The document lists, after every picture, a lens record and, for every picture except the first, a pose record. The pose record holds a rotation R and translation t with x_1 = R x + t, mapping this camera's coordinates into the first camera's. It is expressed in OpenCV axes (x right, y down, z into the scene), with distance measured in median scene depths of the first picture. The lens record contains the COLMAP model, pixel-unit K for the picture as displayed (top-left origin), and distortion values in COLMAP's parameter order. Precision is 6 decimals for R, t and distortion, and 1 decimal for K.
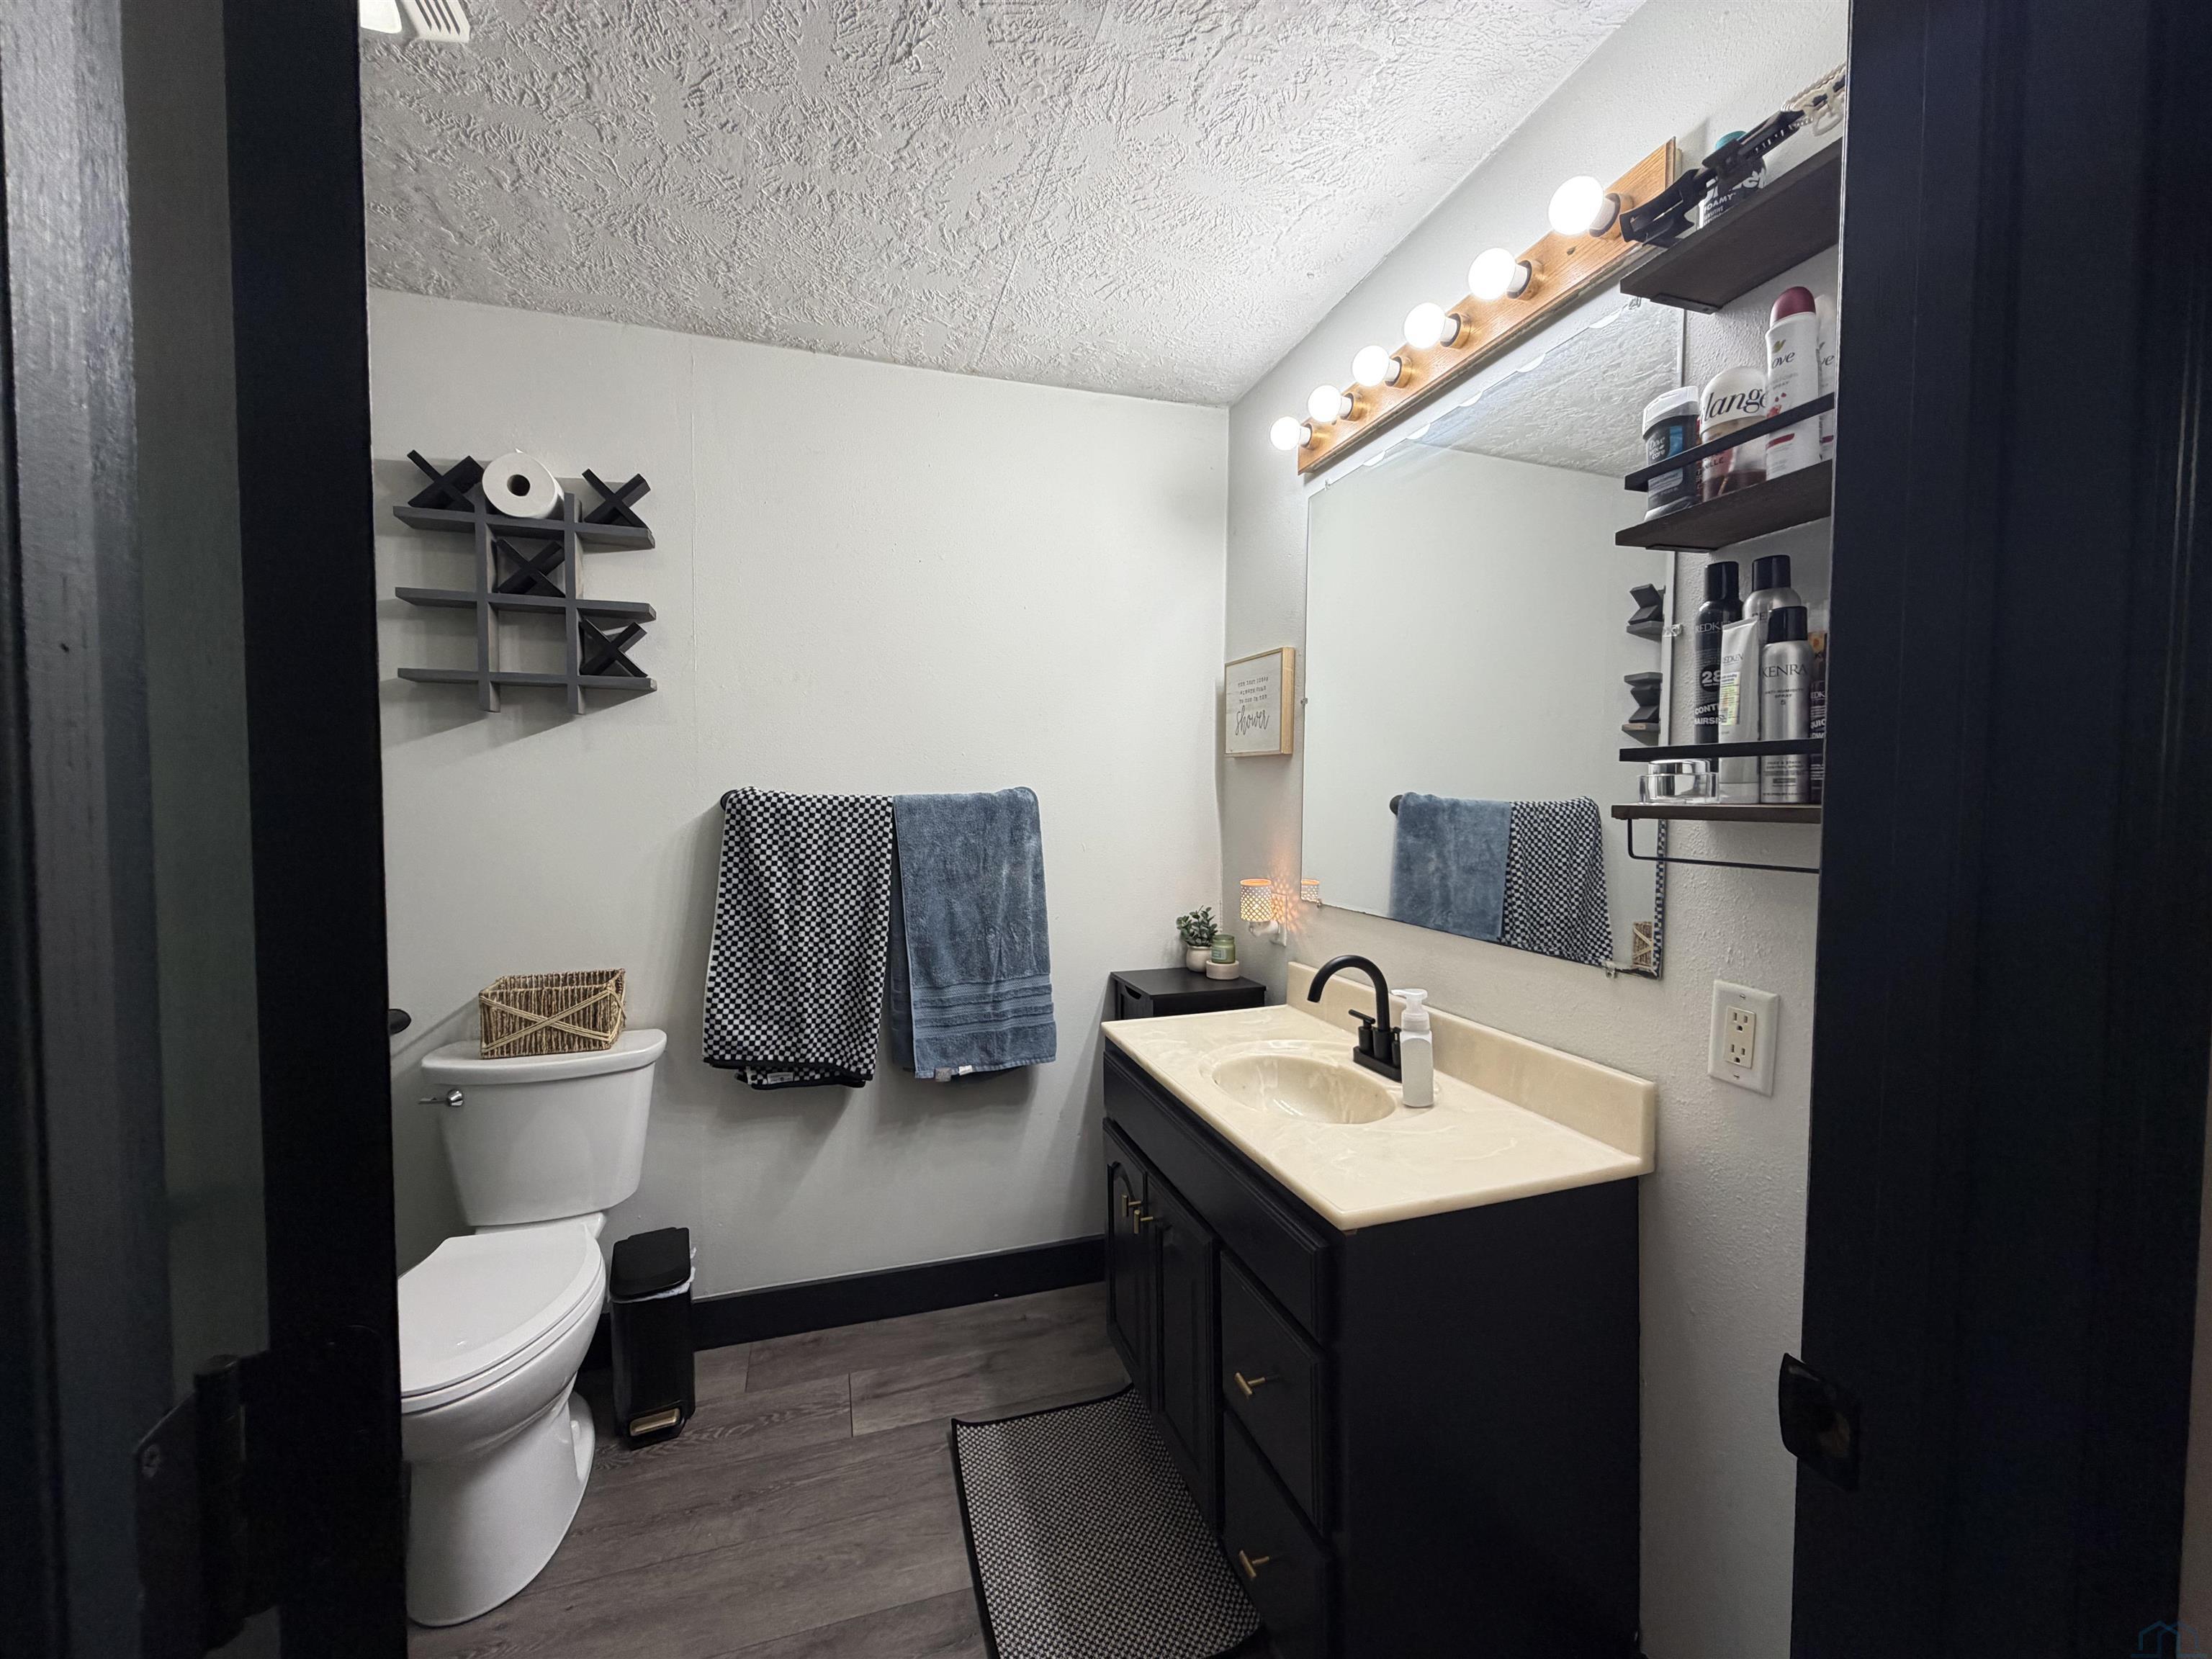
lens RADIAL K [[871.9, 0, 1099.0], [0, 871.9, 830.2], [0, 0, 1]] dist [-0.003401, 0.000394]
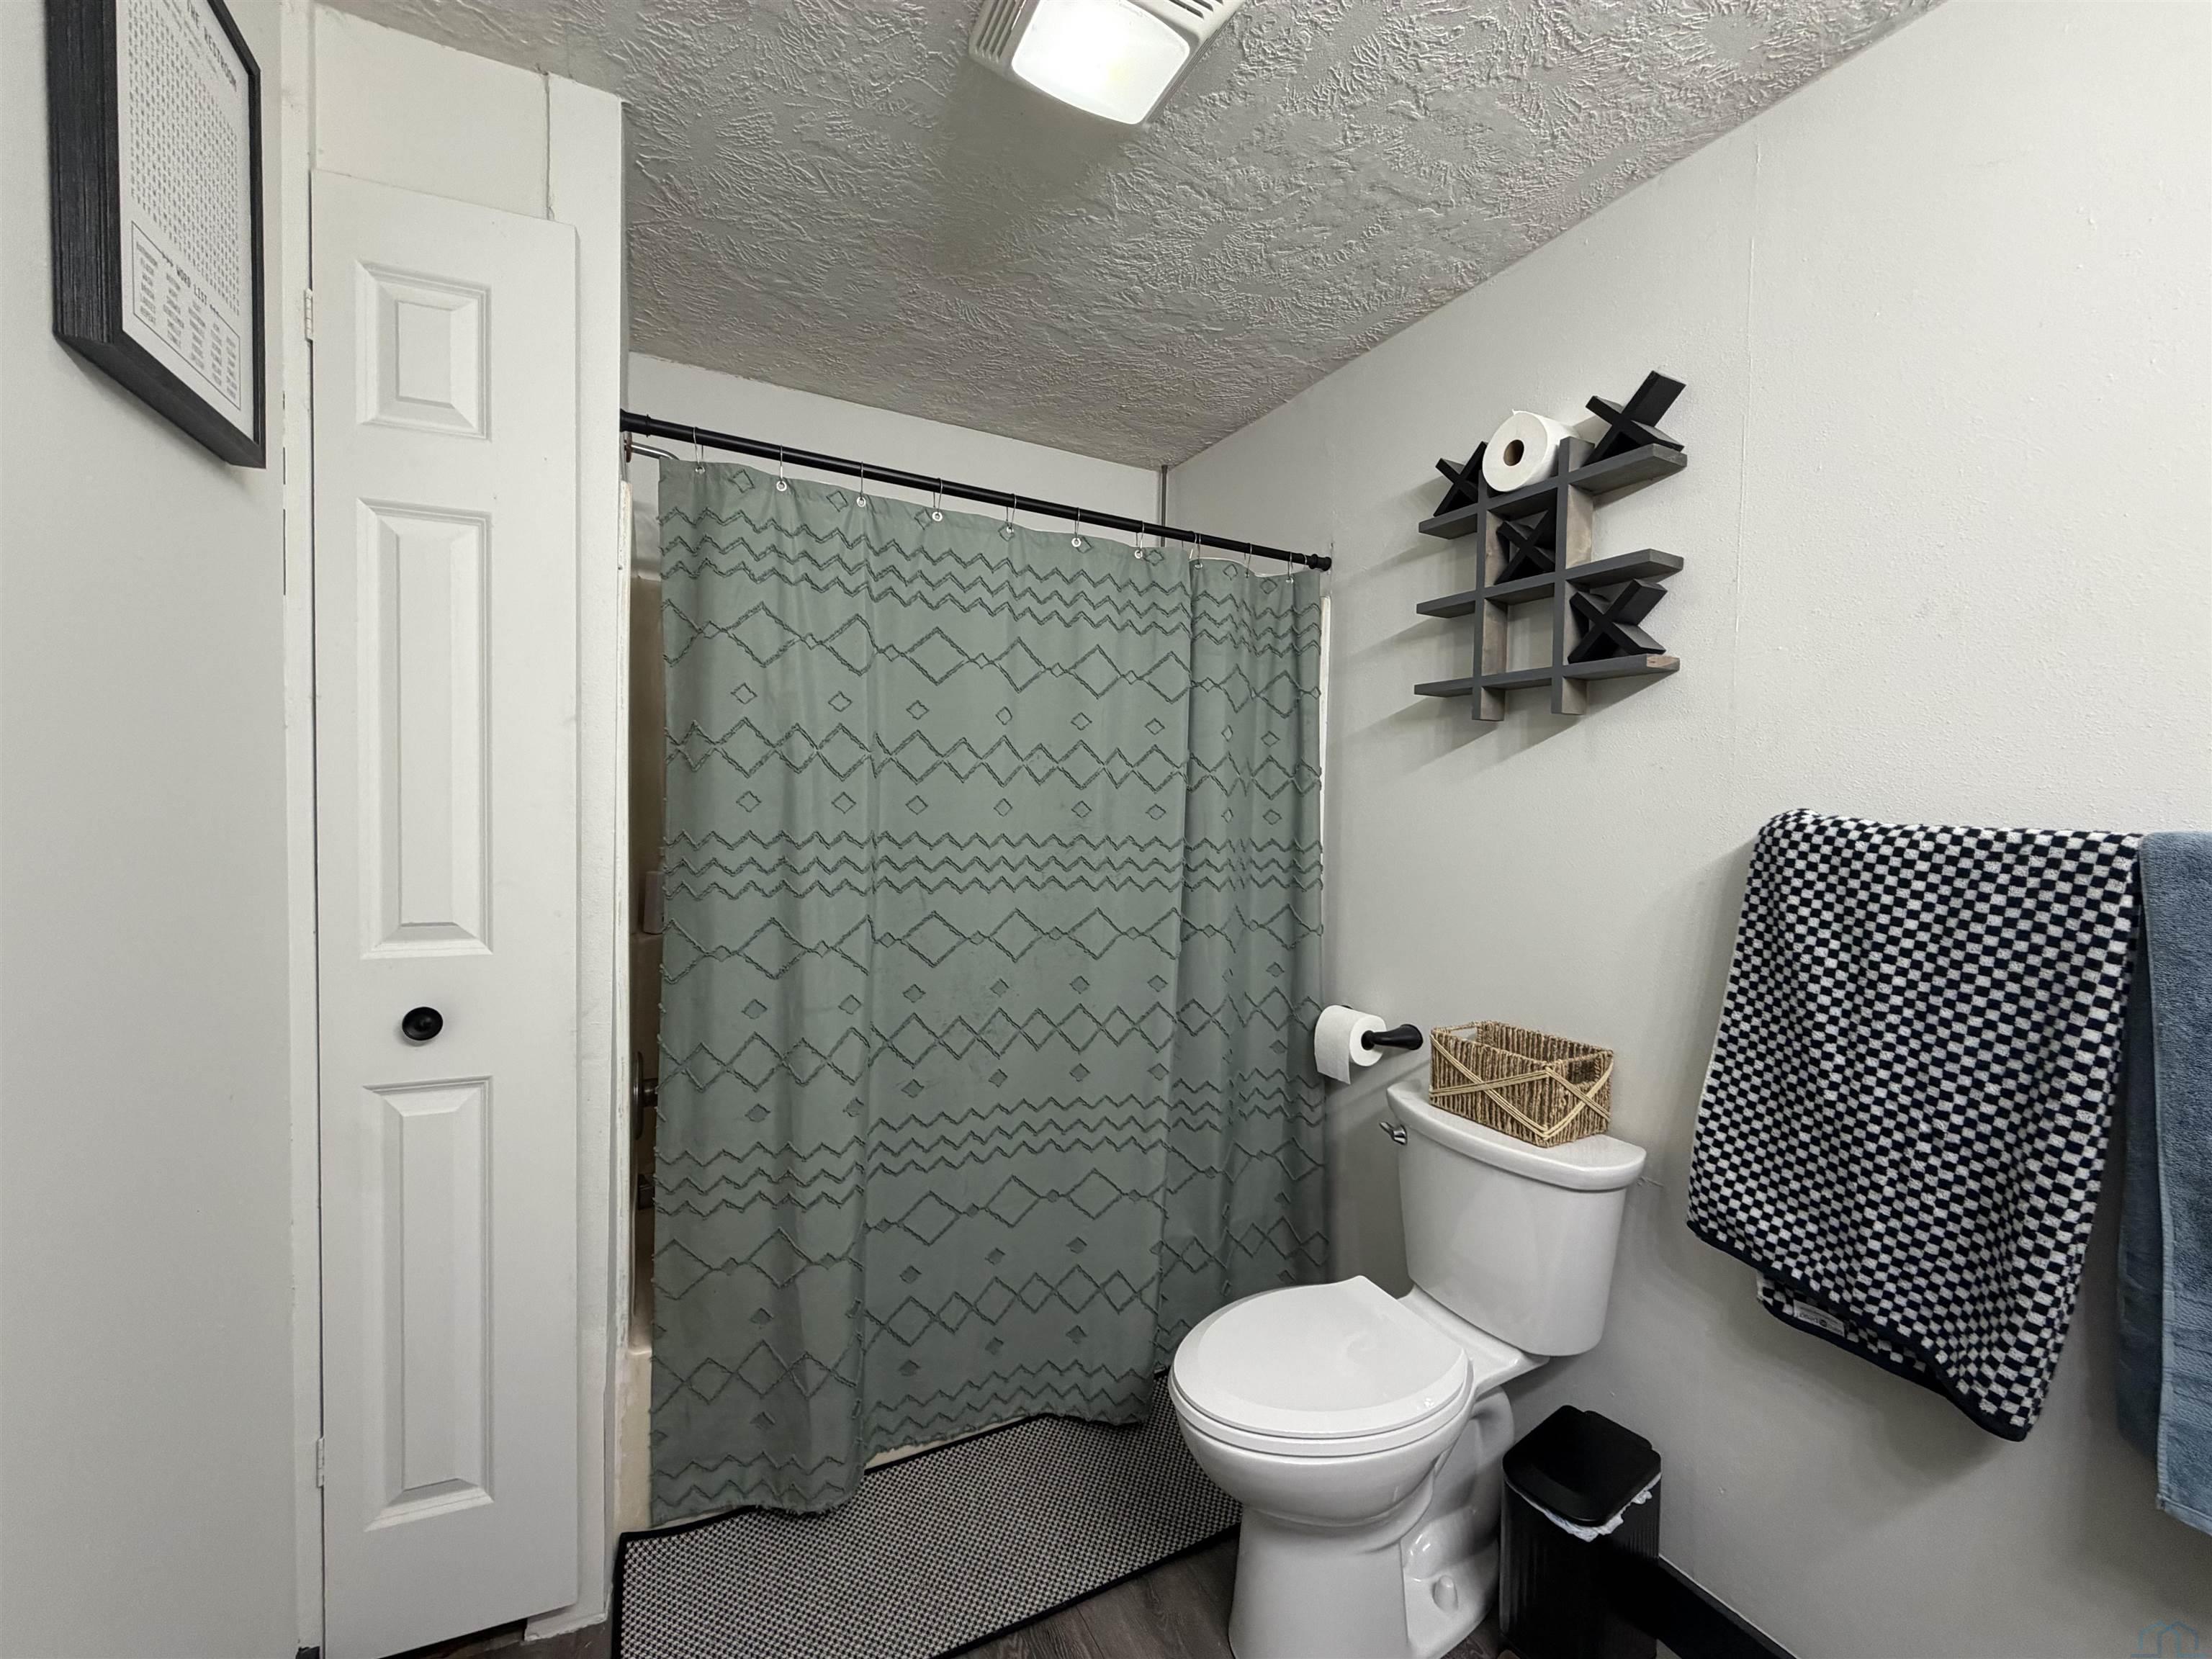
lens RADIAL K [[871.9, 0, 1104.9], [0, 871.9, 829.1], [0, 0, 1]] dist [-0.003401, 0.000394]
pose [[0.169343, 0.031856, -0.985042, 0.108381], [-0.066314, 0.997581, 0.020861, -0.017001], [0.983324, 0.061789, 0.171046, 0.433033]]
